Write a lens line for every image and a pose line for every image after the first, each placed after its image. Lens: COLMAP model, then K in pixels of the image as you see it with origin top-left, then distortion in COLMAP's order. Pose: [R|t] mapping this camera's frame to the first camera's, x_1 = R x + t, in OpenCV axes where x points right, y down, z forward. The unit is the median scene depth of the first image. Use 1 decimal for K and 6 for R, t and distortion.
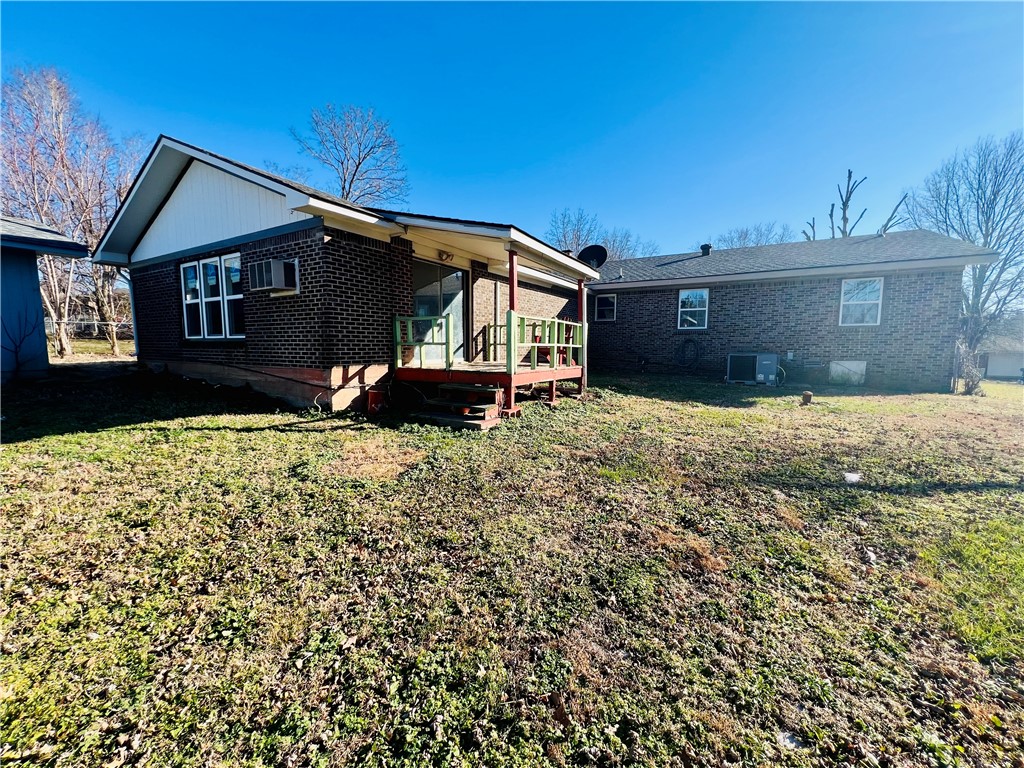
lens RADIAL K [[410.8, 0, 510.6], [0, 410.8, 386.8], [0, 0, 1]] dist [0.000008, -0.000149]
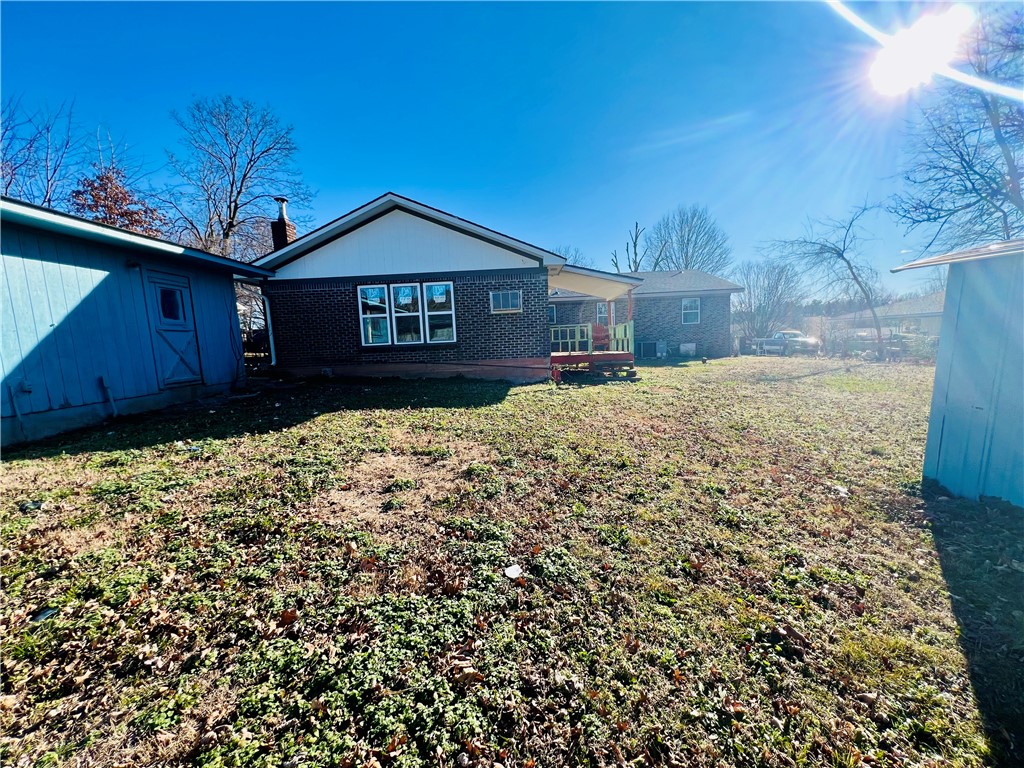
lens RADIAL K [[410.8, 0, 510.6], [0, 410.8, 386.8], [0, 0, 1]] dist [0.000008, -0.000149]
pose [[0.873983, -0.092957, 0.476983, -1.014931], [0.094319, 0.995317, 0.021151, 0.020624], [-0.476715, 0.026503, 0.878658, -0.292545]]
